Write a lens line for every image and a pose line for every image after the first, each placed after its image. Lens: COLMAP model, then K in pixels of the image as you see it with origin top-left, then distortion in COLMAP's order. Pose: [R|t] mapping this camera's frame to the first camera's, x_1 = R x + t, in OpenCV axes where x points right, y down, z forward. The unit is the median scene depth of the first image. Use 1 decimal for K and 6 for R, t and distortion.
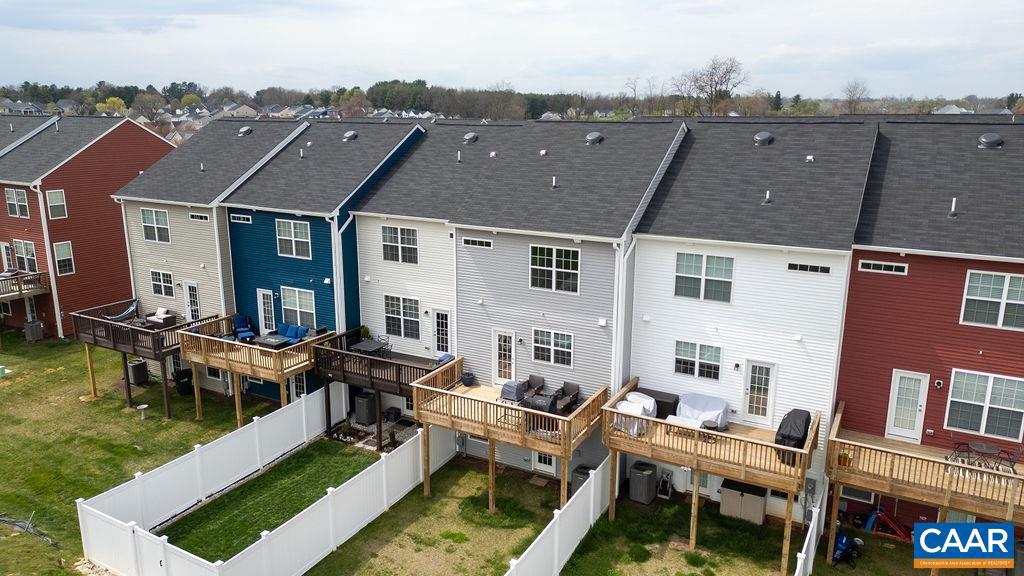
lens RADIAL K [[709.5, 0, 512.0], [0, 709.5, 288.0], [0, 0, 1]] dist [0.118549, -0.148376]
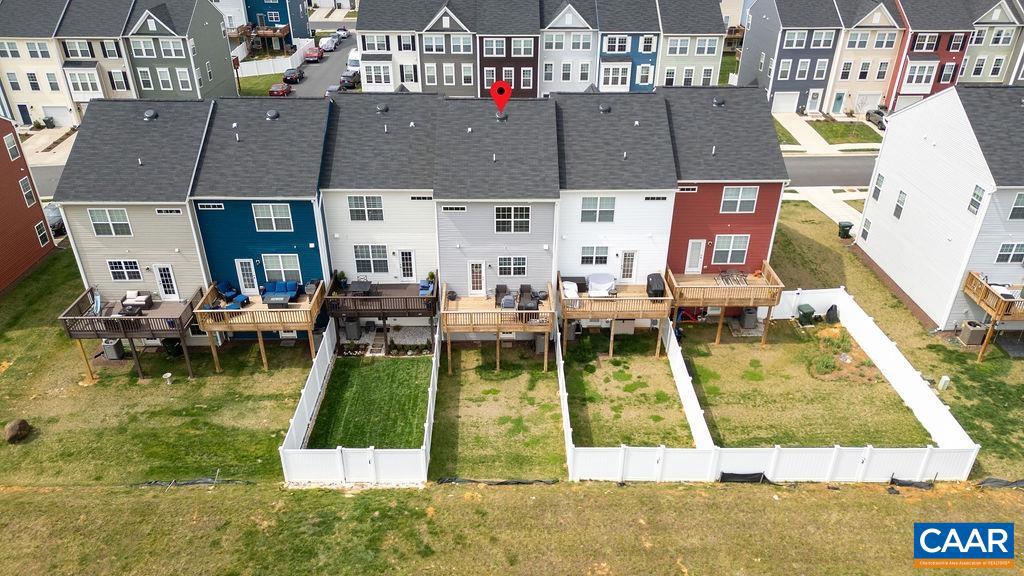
lens RADIAL K [[709.5, 0, 512.0], [0, 709.5, 288.0], [0, 0, 1]] dist [0.118549, -0.148376]
pose [[0.868411, -0.249197, 0.428676, -0.638077], [0.119433, 0.944206, 0.306937, -0.358250], [-0.481246, -0.215349, 0.849722, -0.352881]]
